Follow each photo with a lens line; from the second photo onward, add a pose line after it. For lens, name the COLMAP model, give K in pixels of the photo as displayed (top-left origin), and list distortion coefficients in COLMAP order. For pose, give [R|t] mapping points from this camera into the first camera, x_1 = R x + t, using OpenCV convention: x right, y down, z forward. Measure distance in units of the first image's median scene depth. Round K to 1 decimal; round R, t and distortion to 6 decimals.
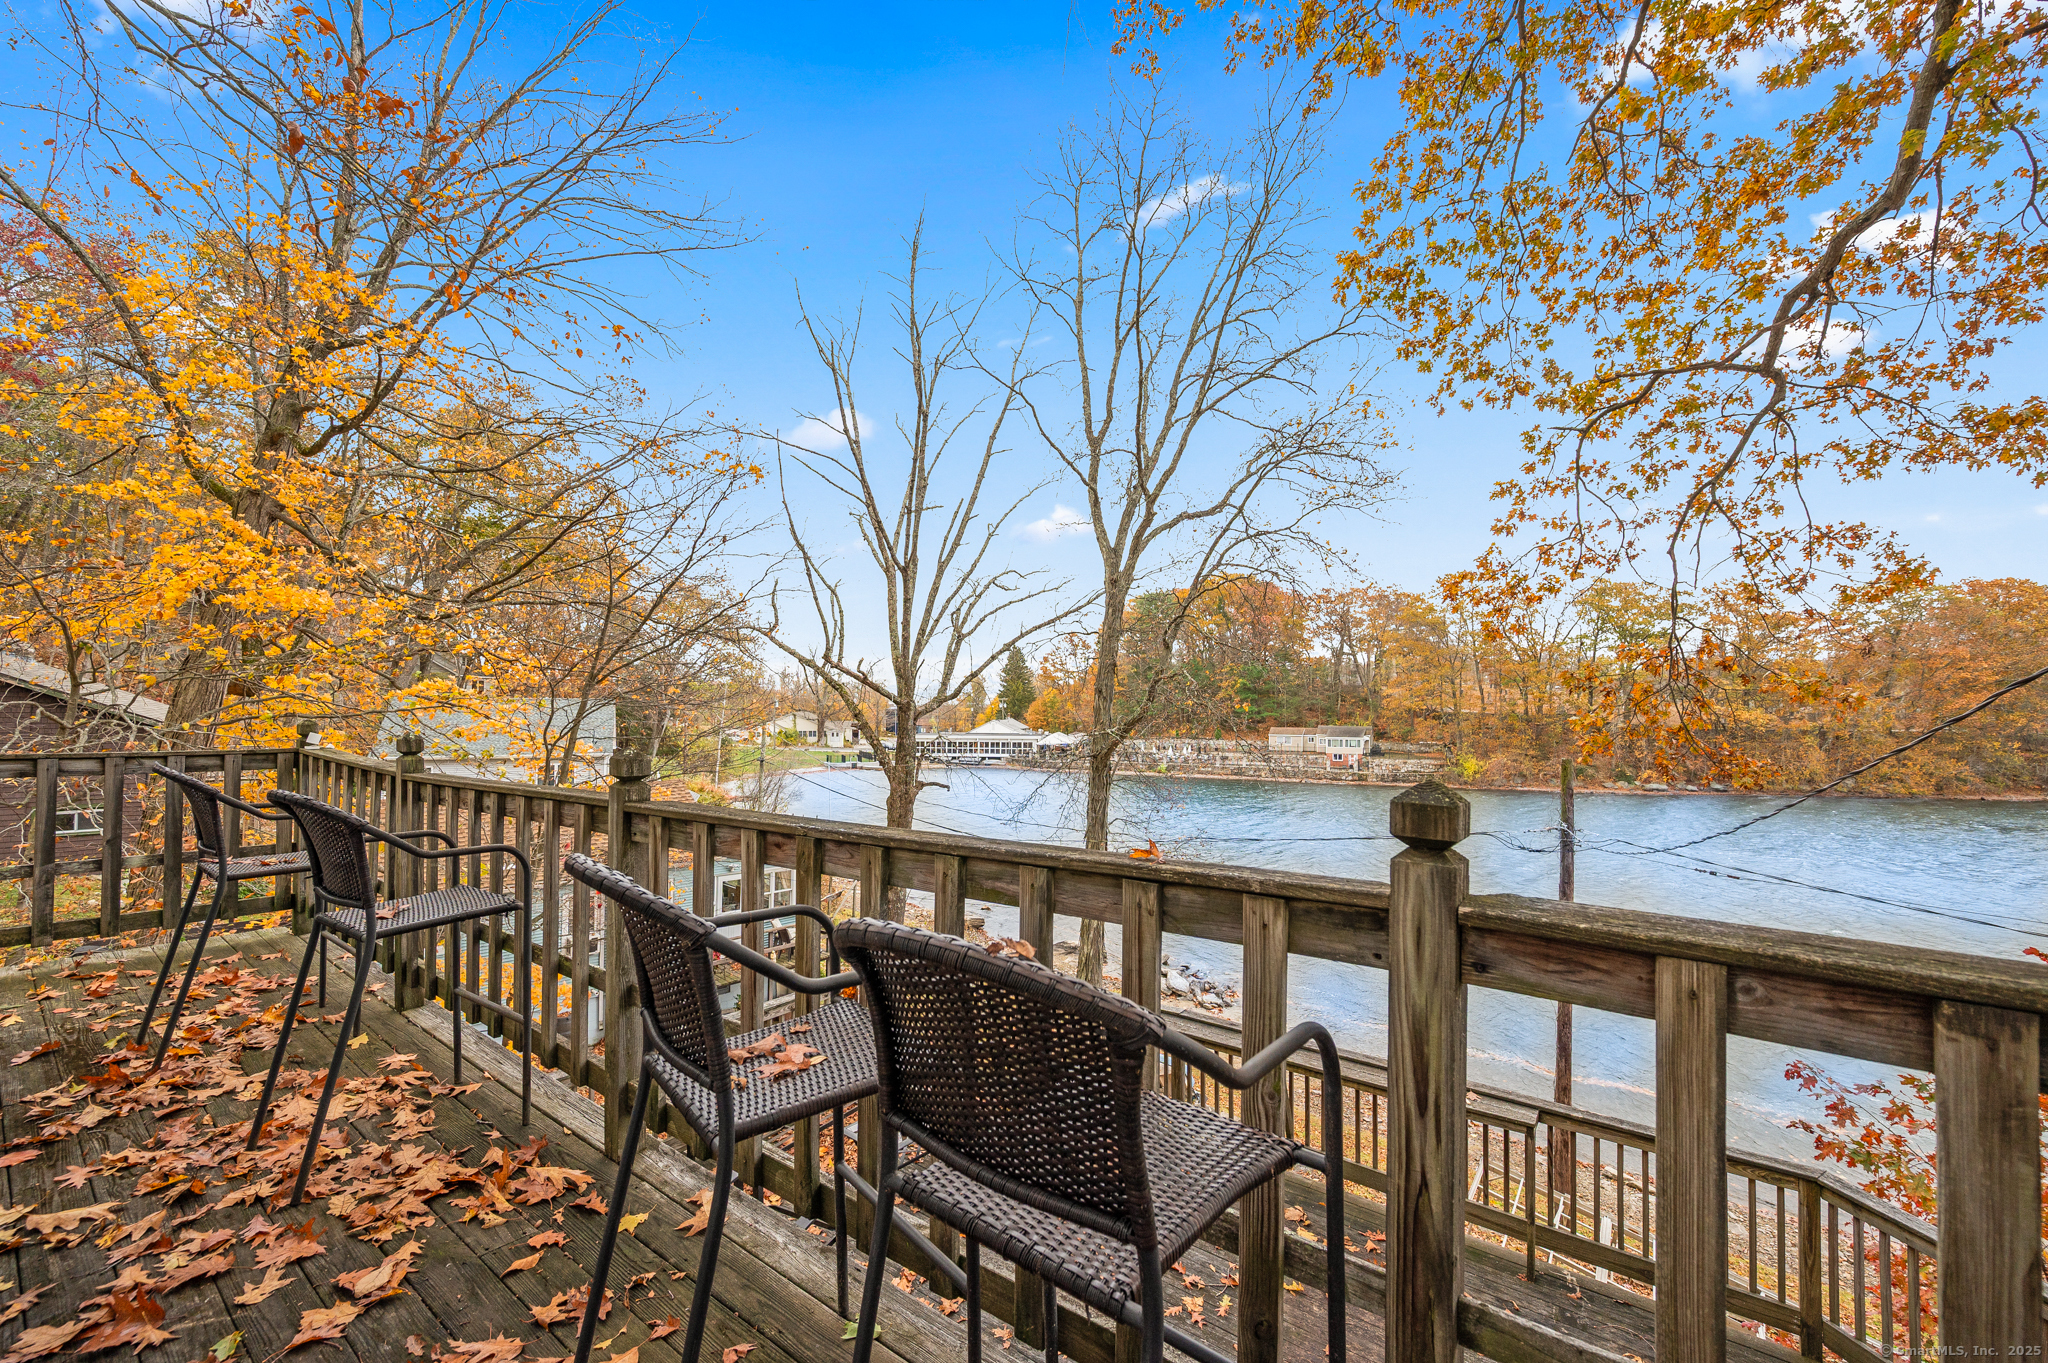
lens RADIAL K [[870.1, 0, 1024.0], [0, 870.1, 681.5], [0, 0, 1]] dist [0.023146, 0.000091]
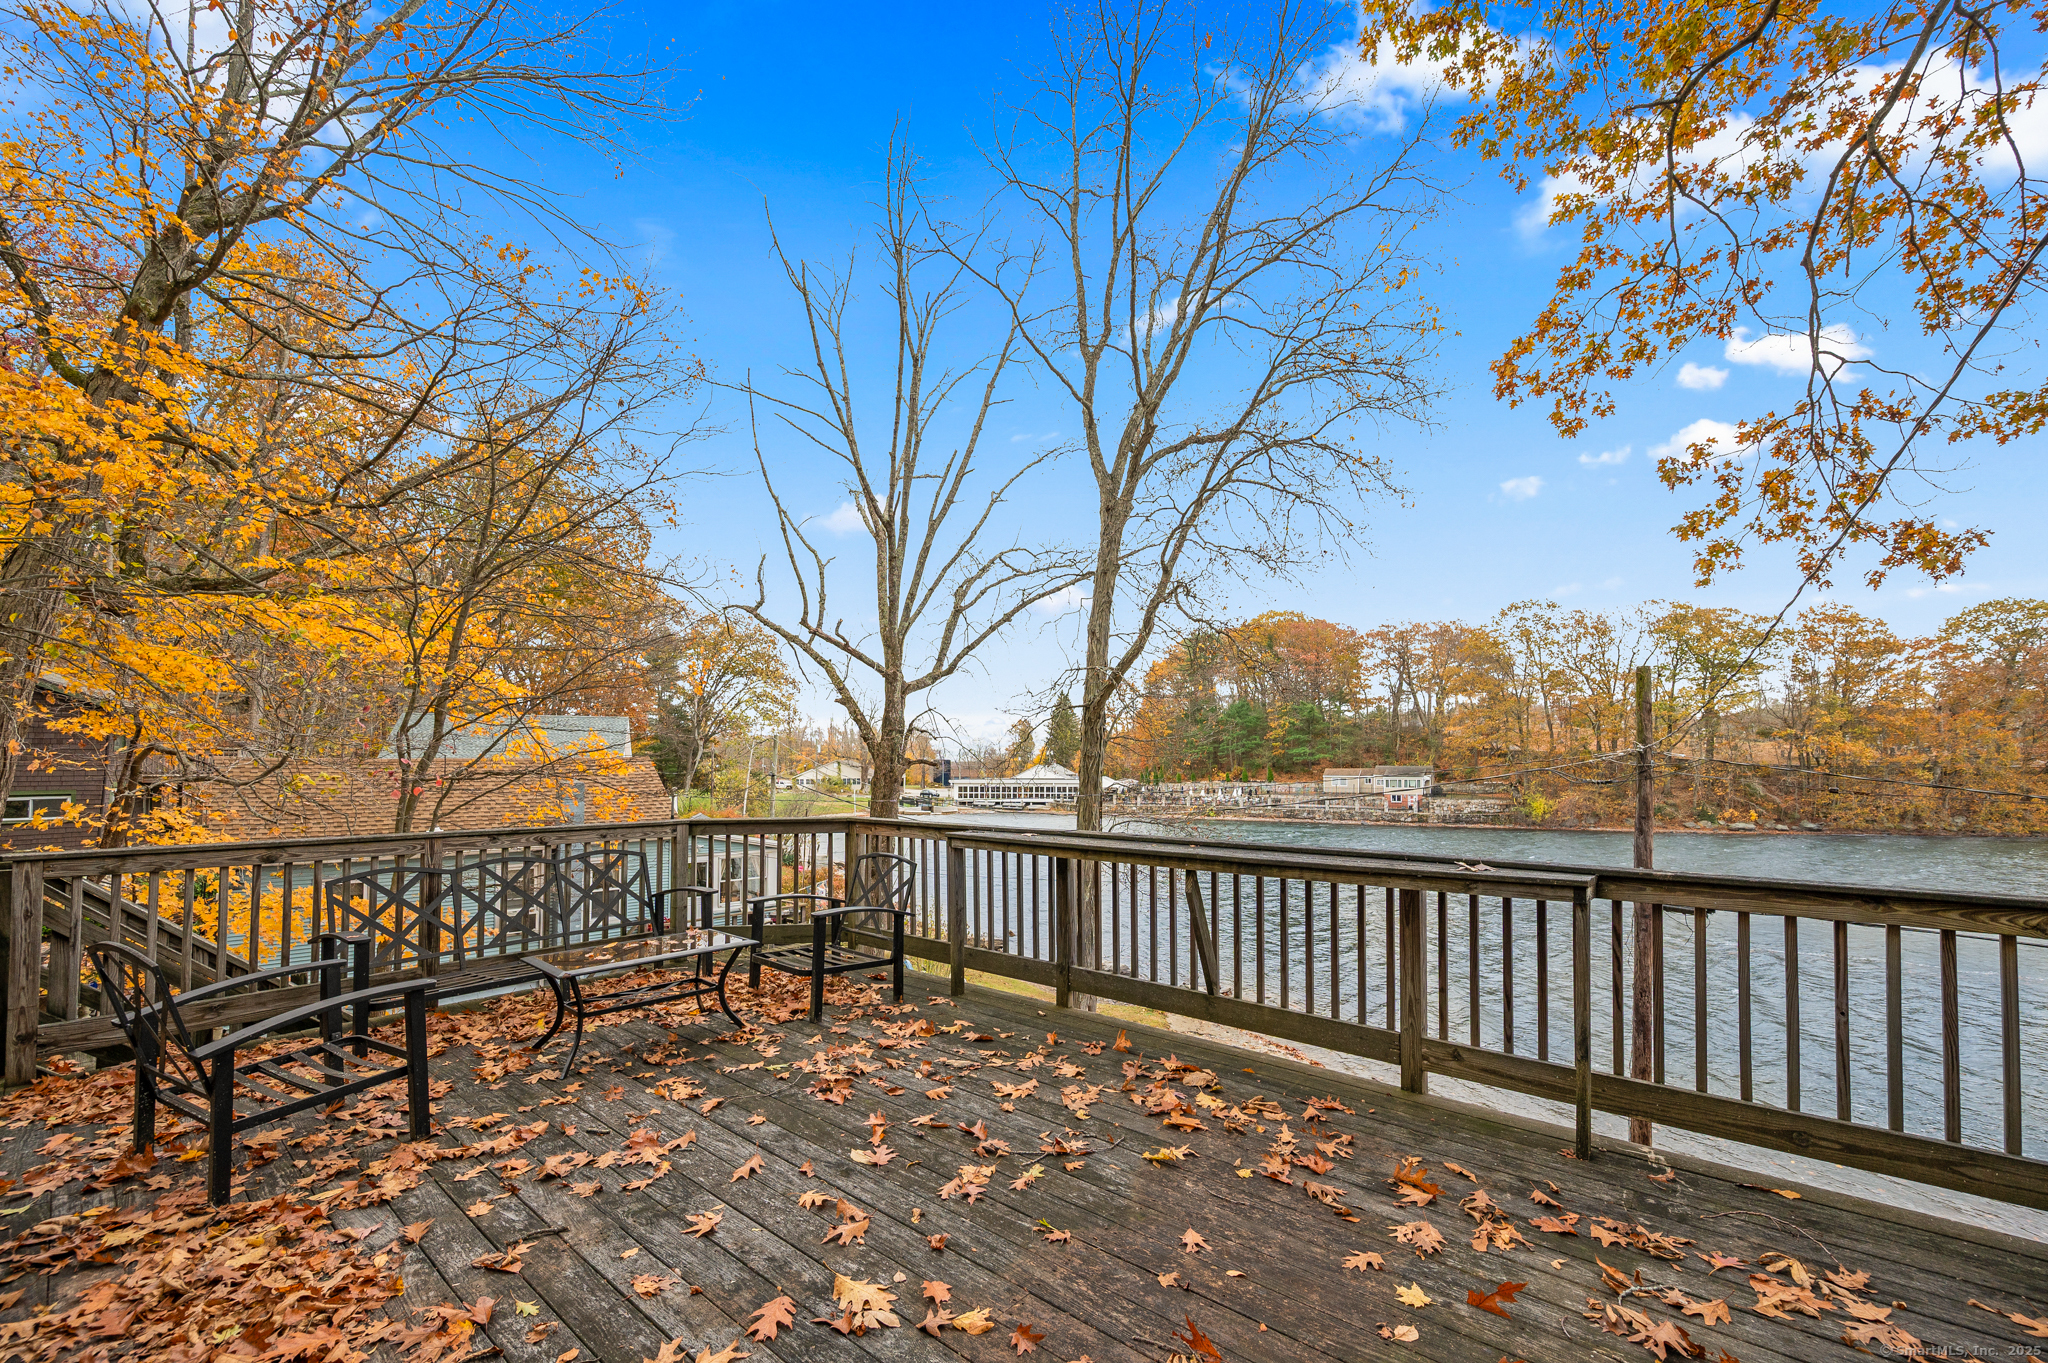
lens RADIAL K [[874.3, 0, 1036.6], [0, 874.3, 742.0], [0, 0, 1]] dist [-0.000230, 0.013986]
pose [[0.998702, -0.002607, -0.050864, 0.054042], [0.002485, 0.999994, -0.002470, 0.088312], [0.050870, 0.002341, 0.998703, 0.089635]]
